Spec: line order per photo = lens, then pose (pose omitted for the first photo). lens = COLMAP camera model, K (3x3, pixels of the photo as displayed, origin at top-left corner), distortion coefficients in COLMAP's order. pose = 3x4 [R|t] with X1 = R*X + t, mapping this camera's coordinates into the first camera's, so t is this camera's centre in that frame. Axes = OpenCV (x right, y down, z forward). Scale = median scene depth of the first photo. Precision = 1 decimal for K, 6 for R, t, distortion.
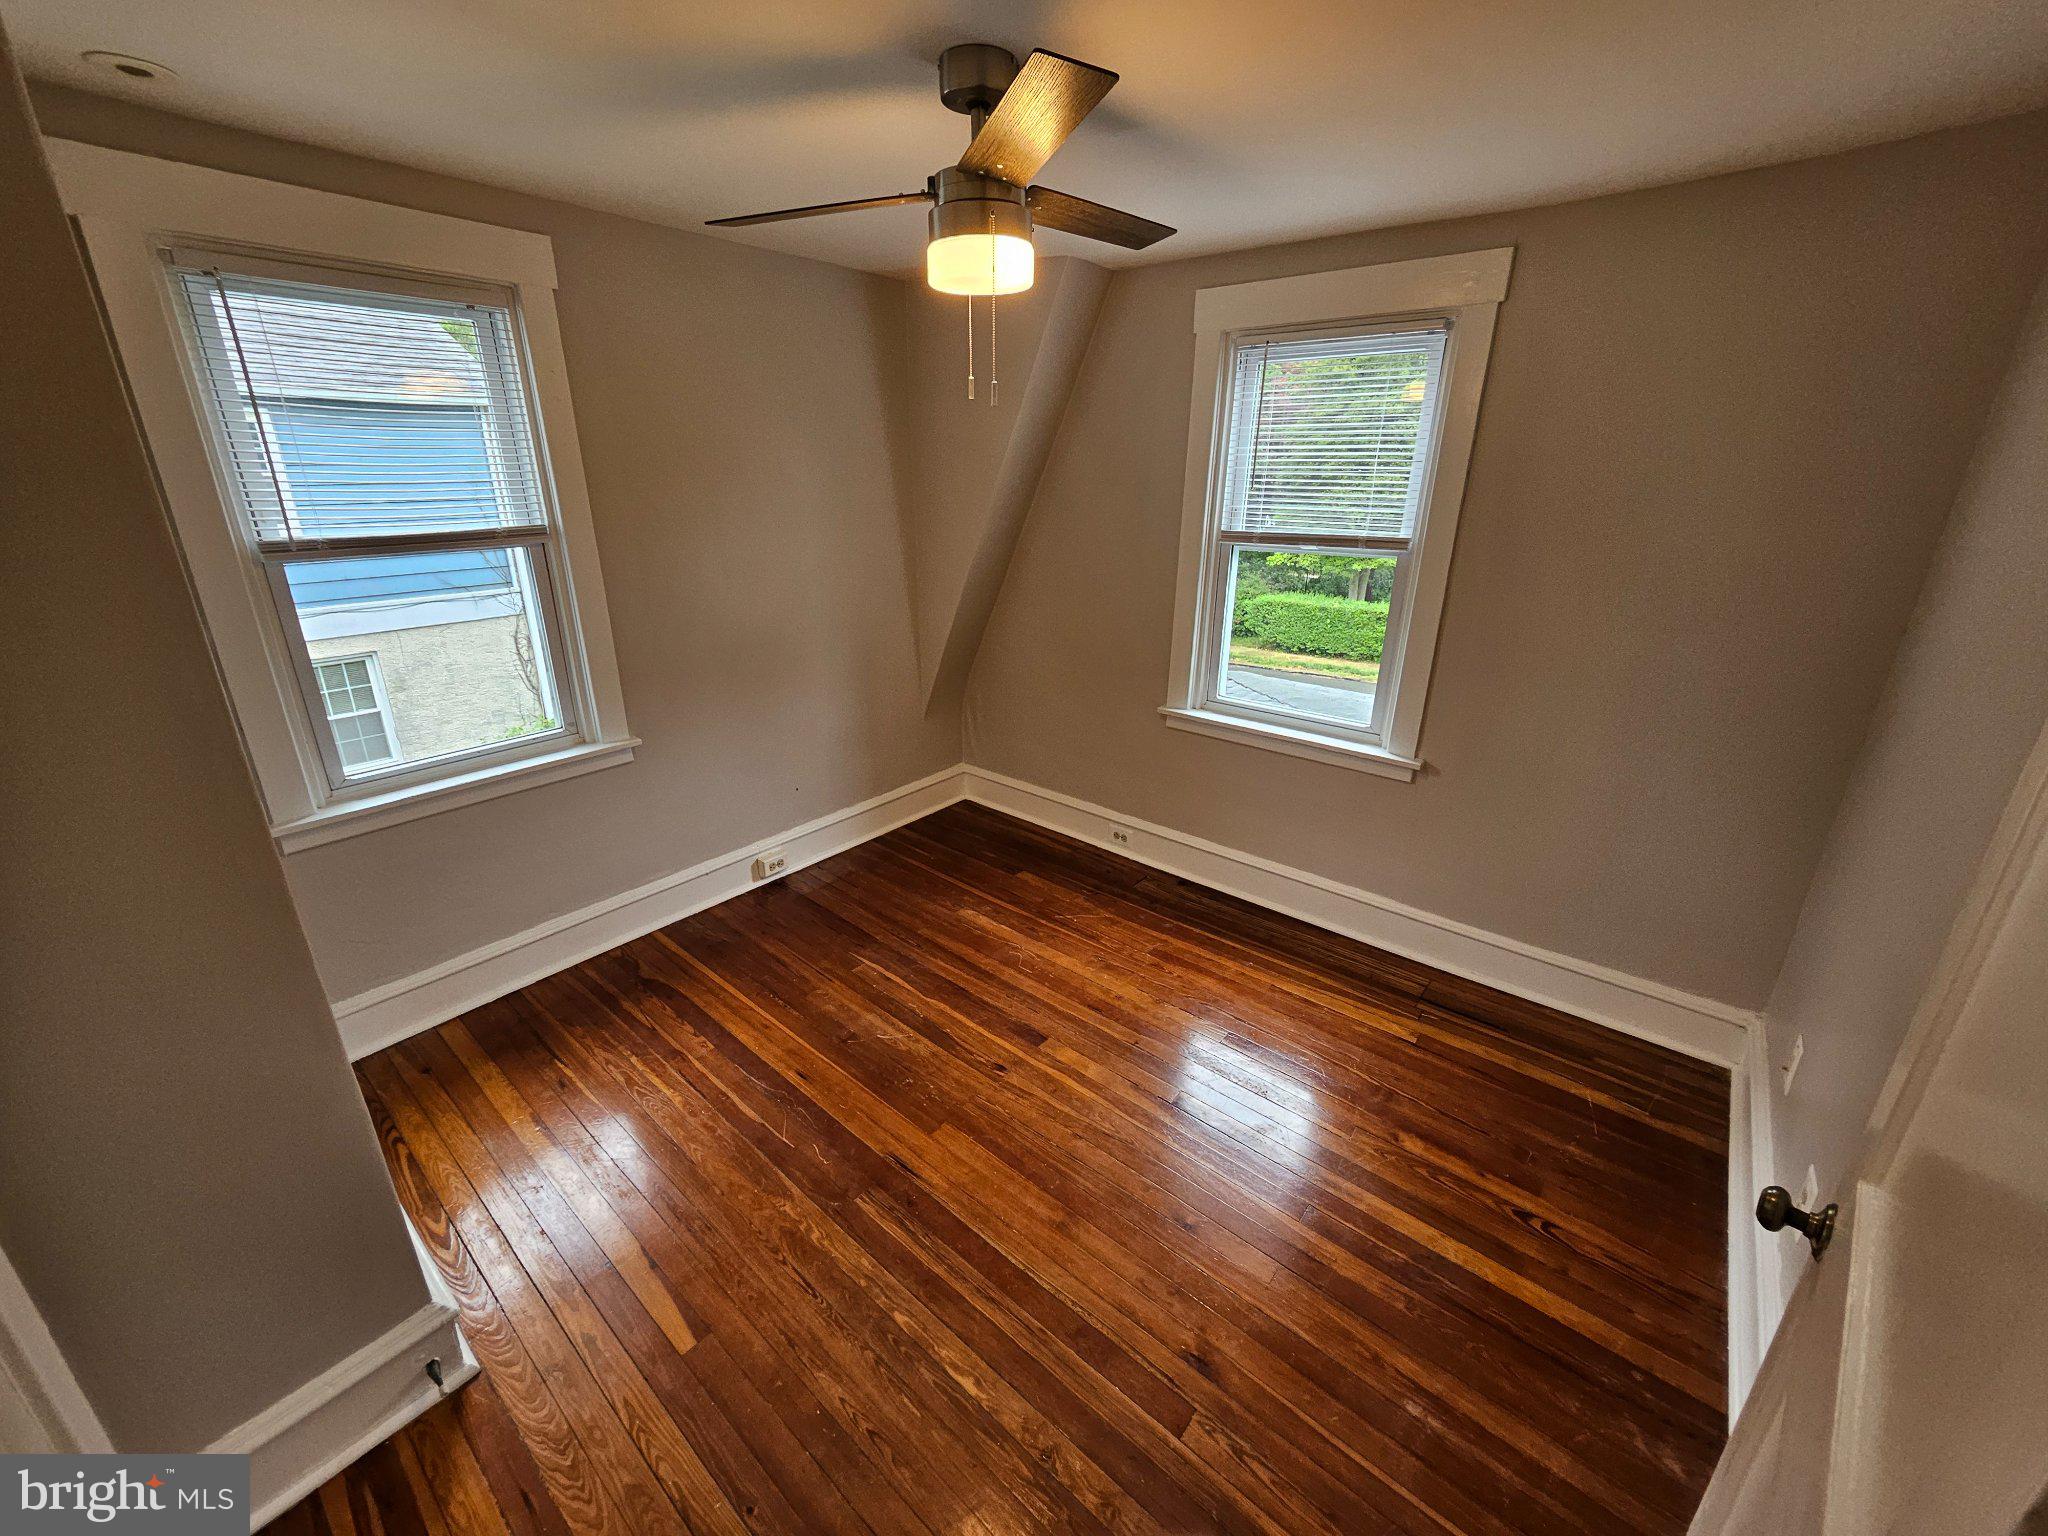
lens RADIAL K [[803.9, 0, 1009.9], [0, 803.9, 744.4], [0, 0, 1]] dist [0.011802, -0.005121]
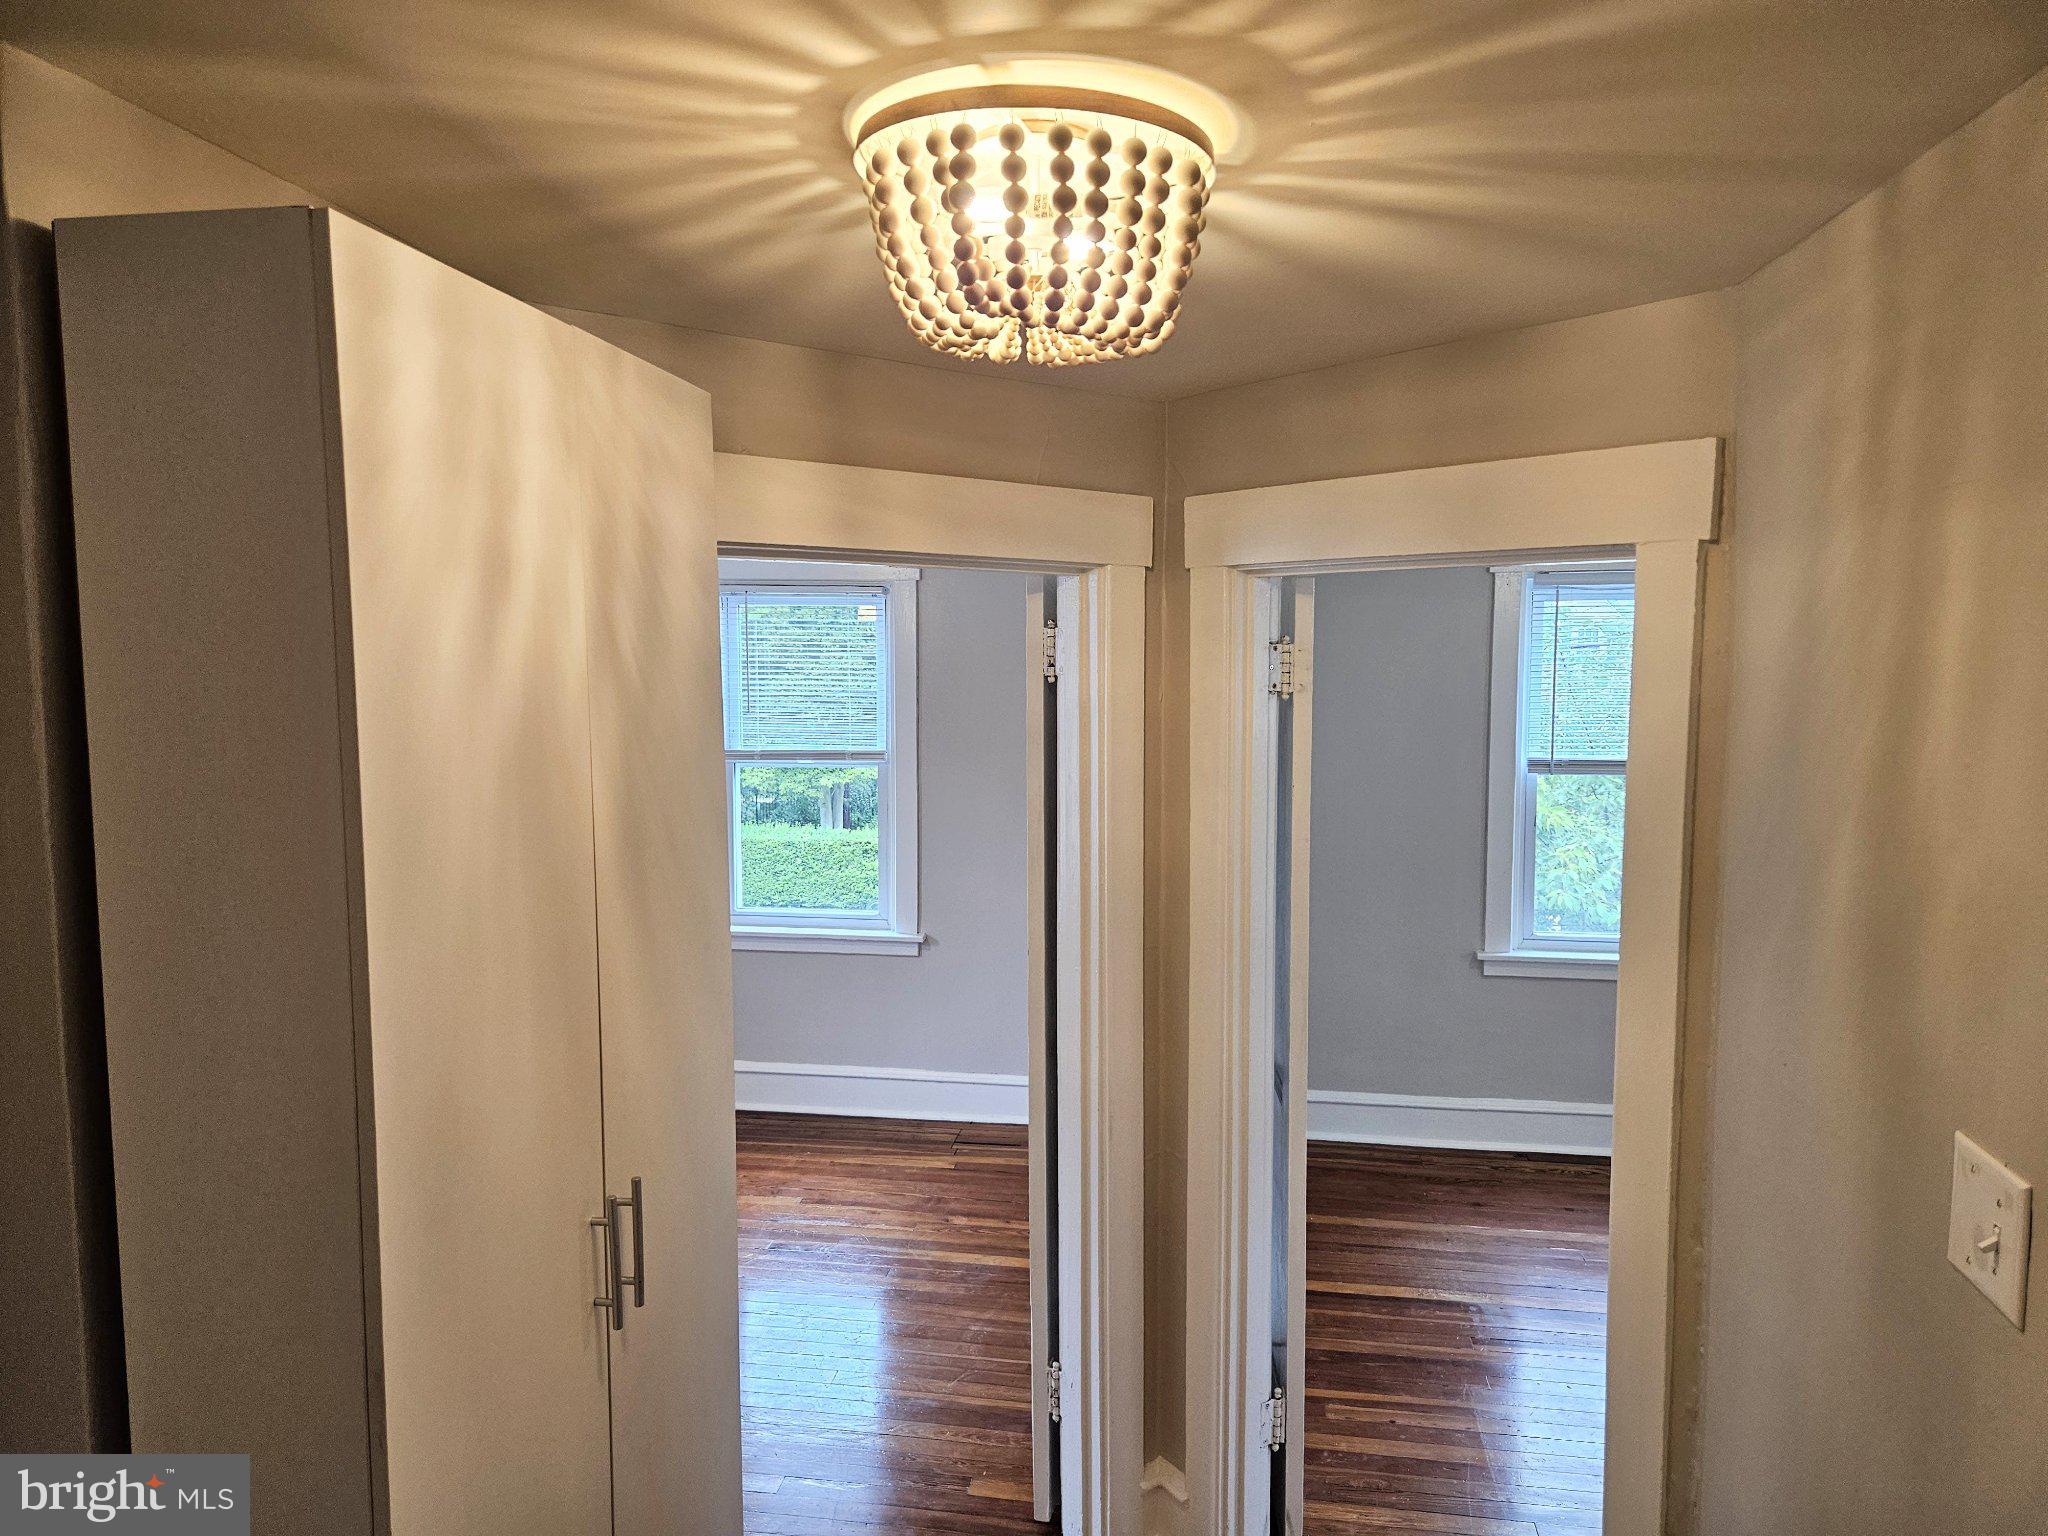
lens RADIAL K [[1396.6, 0, 1024.0], [0, 1396.6, 768.0], [0, 0, 1]] dist [0.037221, -0.000398]
pose [[0.854526, -0.051678, 0.516832, -0.388182], [0.170971, 0.967573, -0.185933, 0.184884], [-0.490464, 0.247248, 0.835652, -0.802734]]
